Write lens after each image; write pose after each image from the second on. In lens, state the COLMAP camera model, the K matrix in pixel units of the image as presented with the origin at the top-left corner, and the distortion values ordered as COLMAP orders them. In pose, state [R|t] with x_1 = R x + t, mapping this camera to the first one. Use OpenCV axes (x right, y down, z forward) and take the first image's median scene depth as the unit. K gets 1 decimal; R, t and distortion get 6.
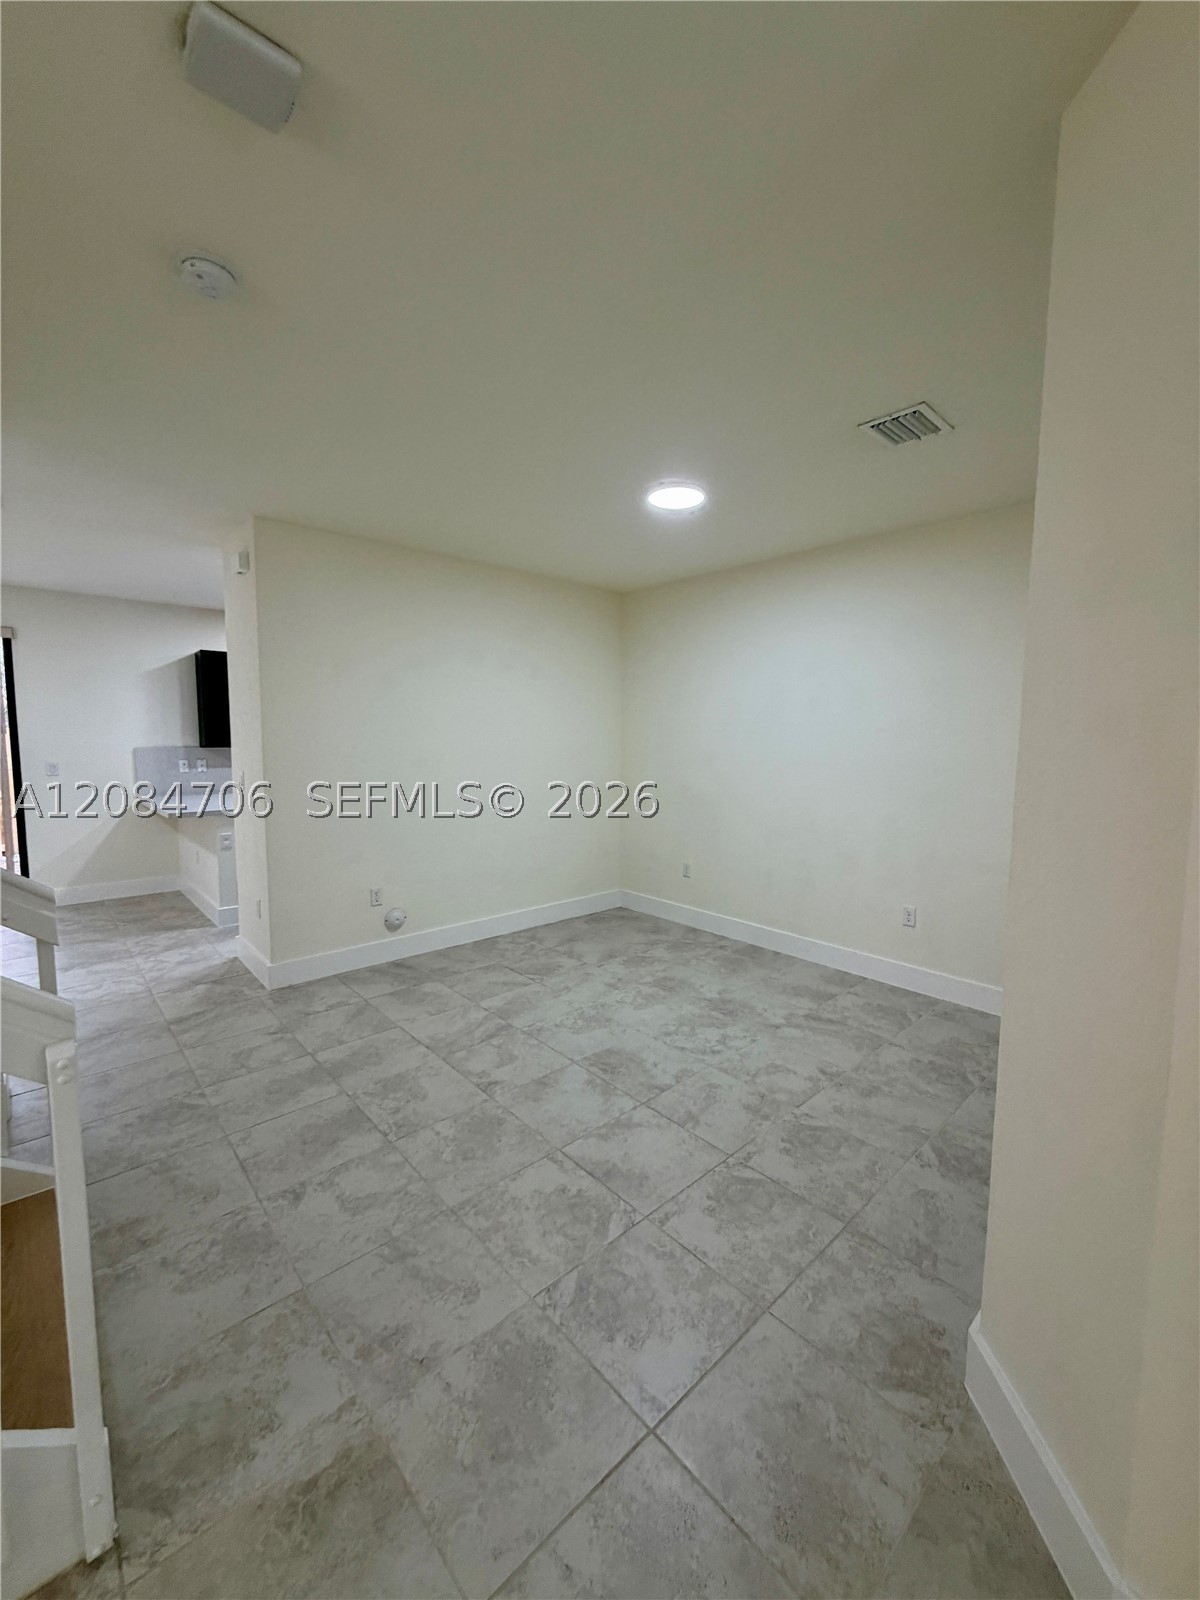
lens RADIAL K [[639.1, 0, 602.2], [0, 639.1, 793.8], [0, 0, 1]] dist [-0.000816, 0.000456]
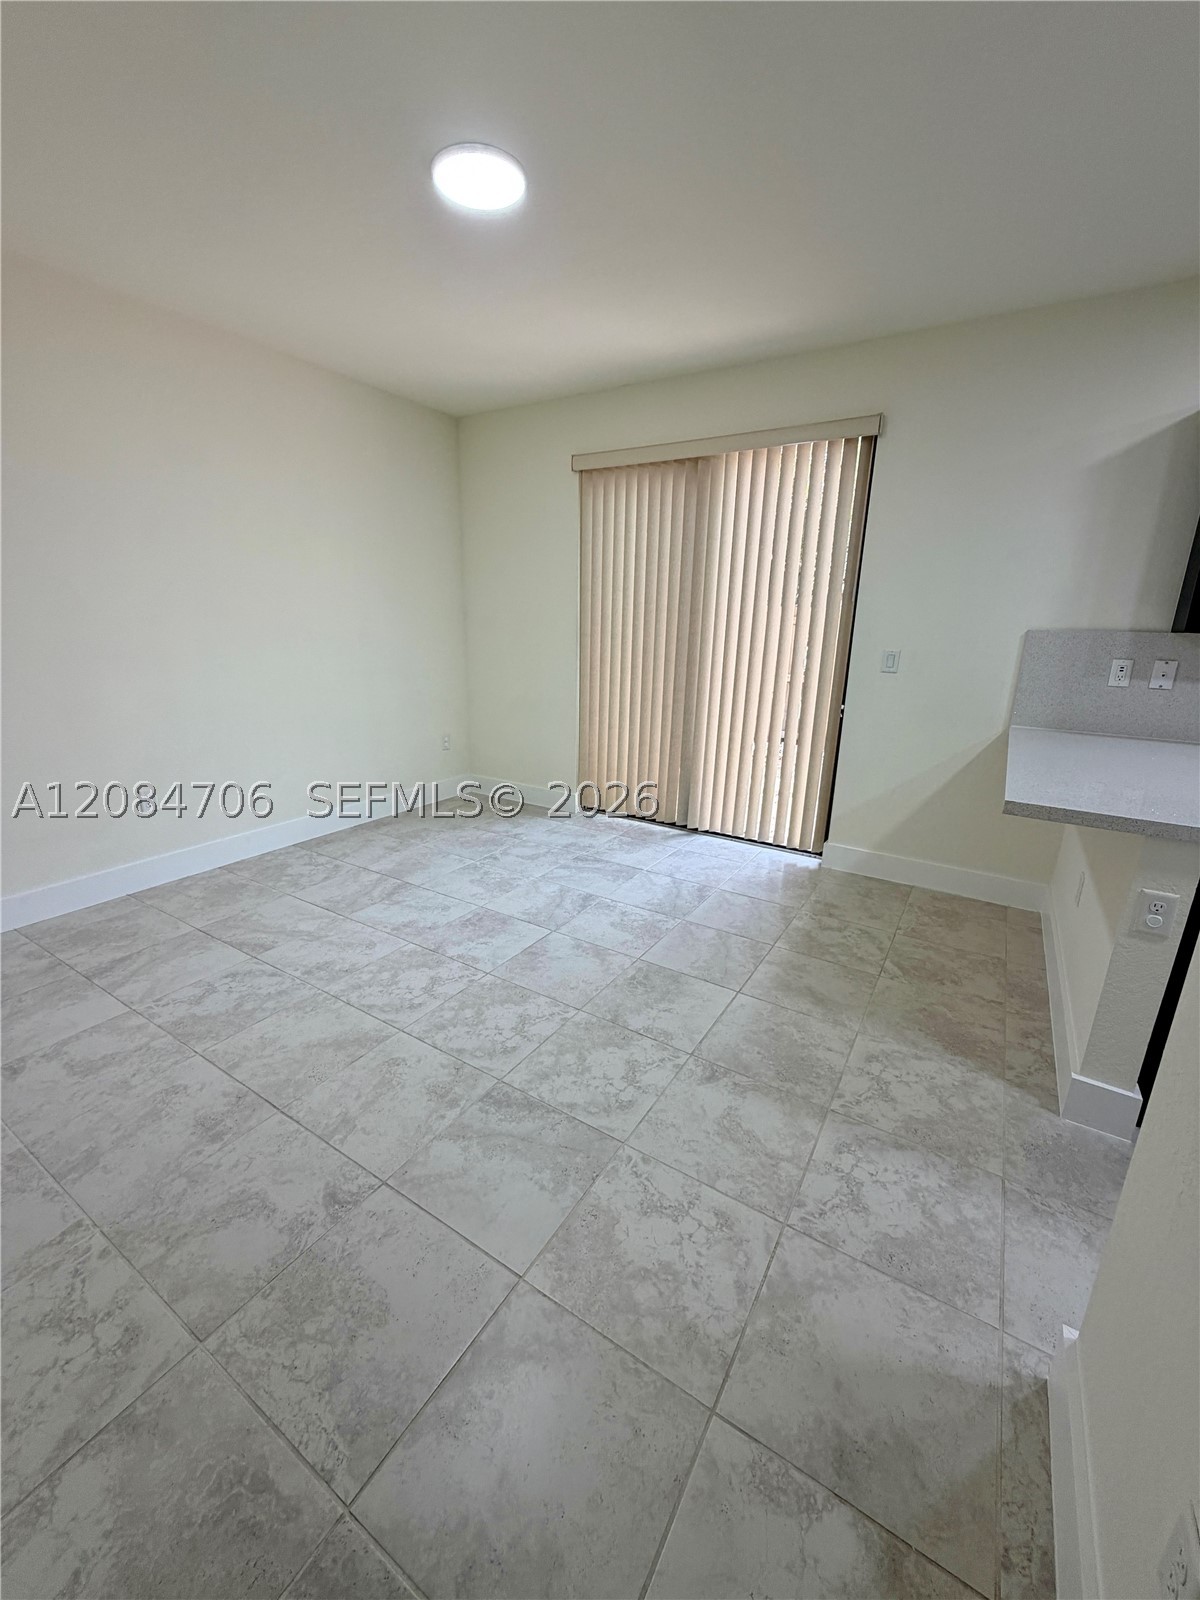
lens RADIAL K [[639.1, 0, 602.2], [0, 639.1, 793.8], [0, 0, 1]] dist [-0.000816, 0.000456]
pose [[0.270723, 0.256560, -0.927839, -0.581405], [-0.106550, 0.965895, 0.235994, -0.053638], [0.956742, 0.034972, 0.288827, 0.974787]]
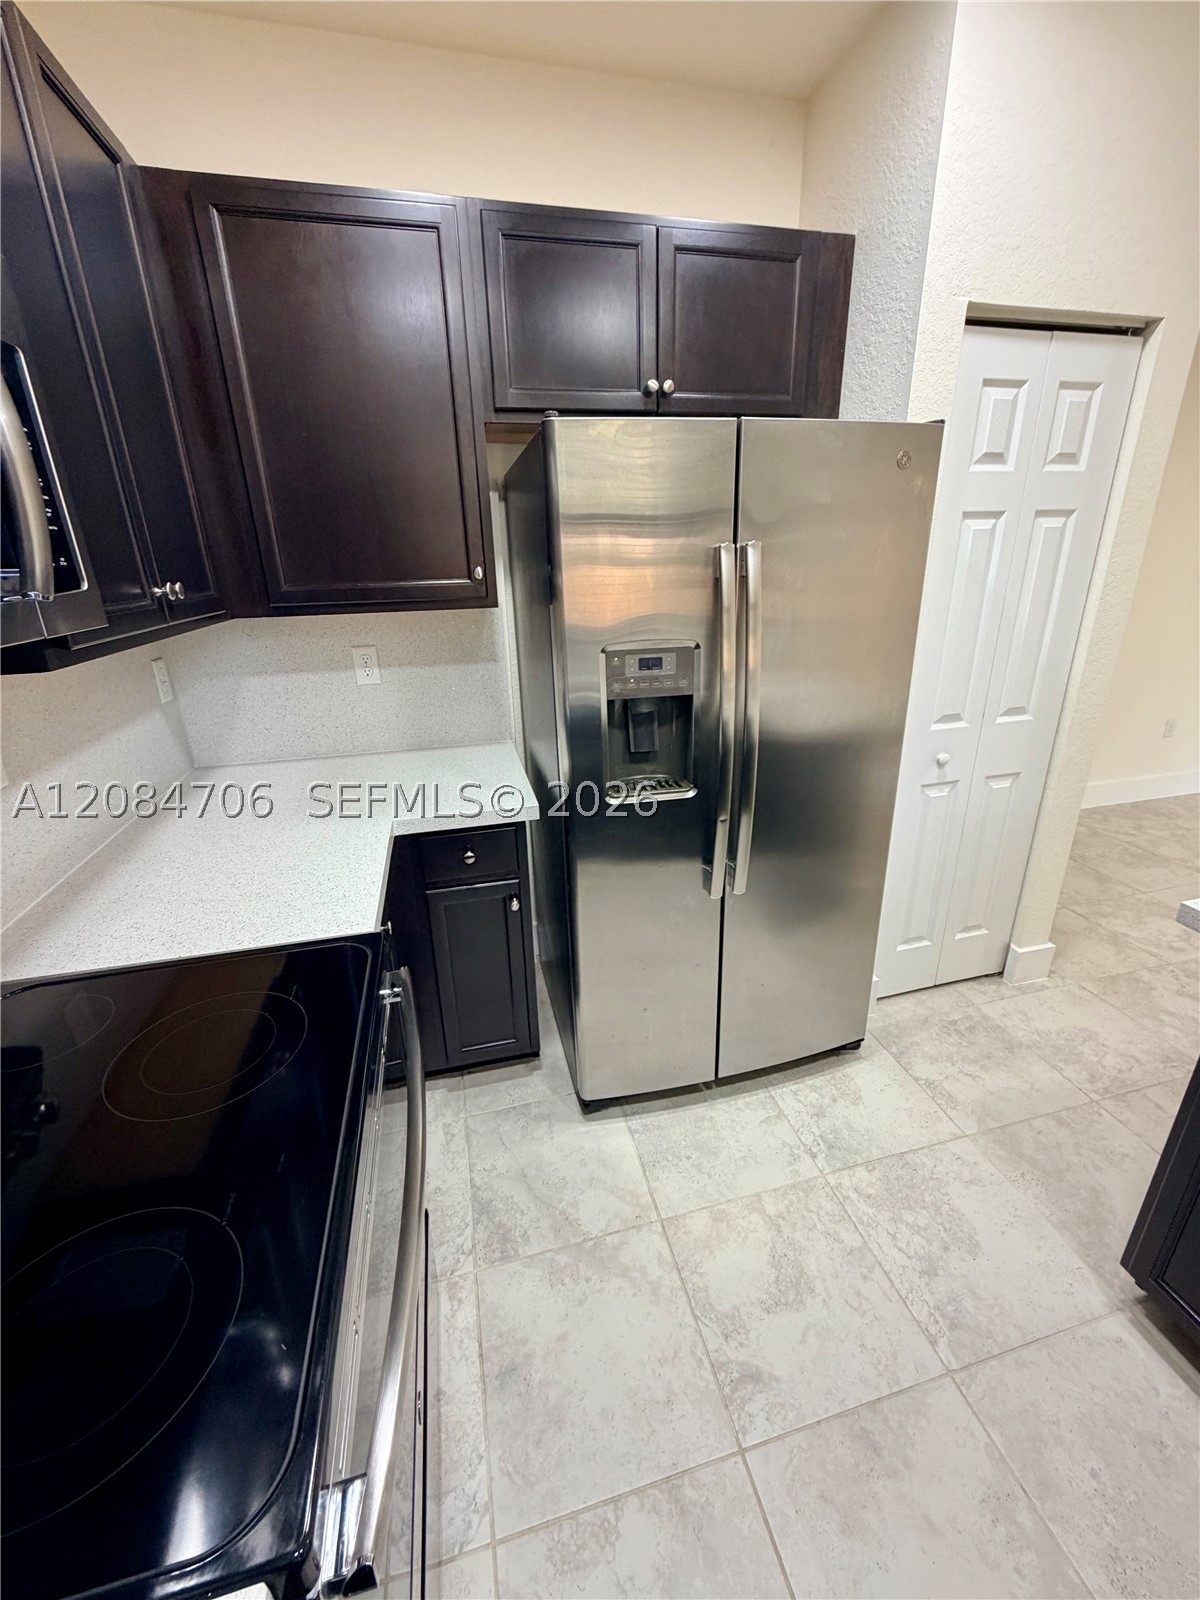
lens RADIAL K [[639.1, 0, 602.2], [0, 639.1, 793.8], [0, 0, 1]] dist [-0.000816, 0.000456]
pose [[-0.880625, -0.150974, 0.449118, -0.618858], [0.060056, 0.904667, 0.421866, -0.192413], [-0.469993, 0.398478, -0.787605, 2.088174]]
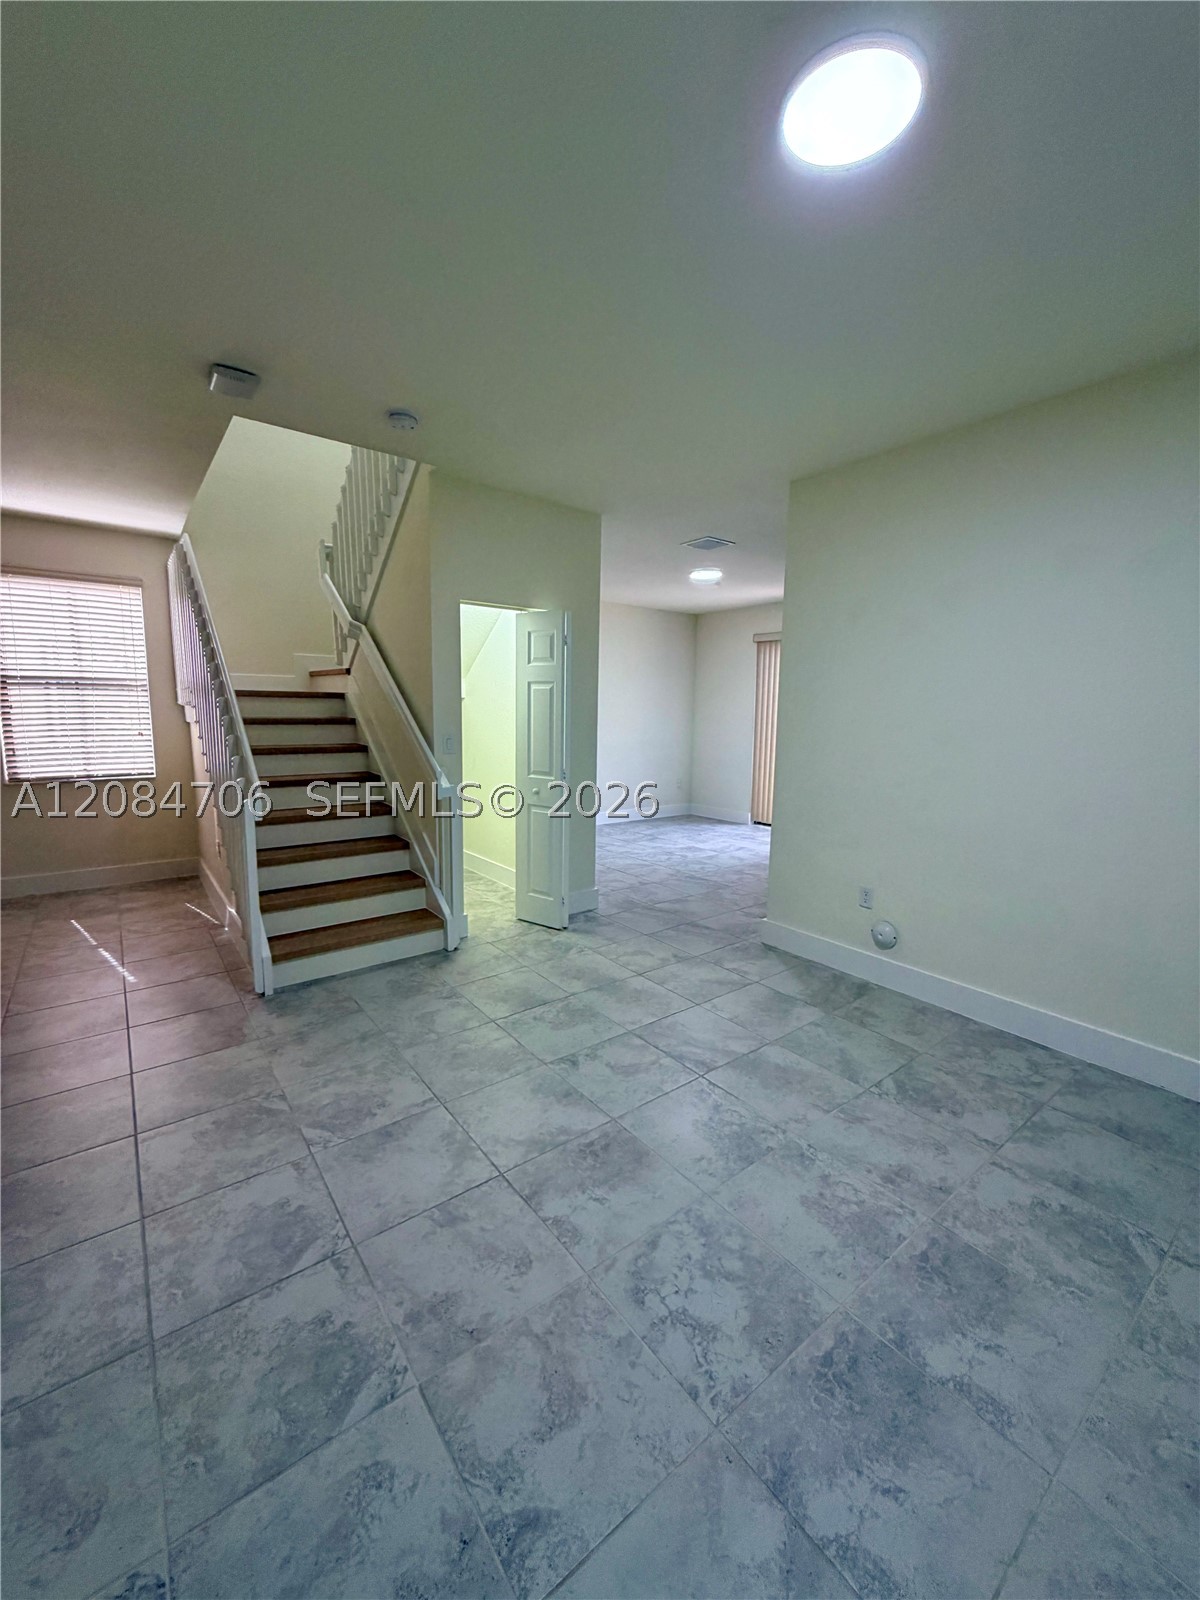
lens RADIAL K [[639.1, 0, 602.2], [0, 639.1, 793.8], [0, 0, 1]] dist [-0.000816, 0.000456]
pose [[-0.080093, 0.122681, -0.989209, 0.605449], [-0.104036, 0.985948, 0.130700, -0.052528], [0.991343, 0.113382, -0.066205, 0.914989]]
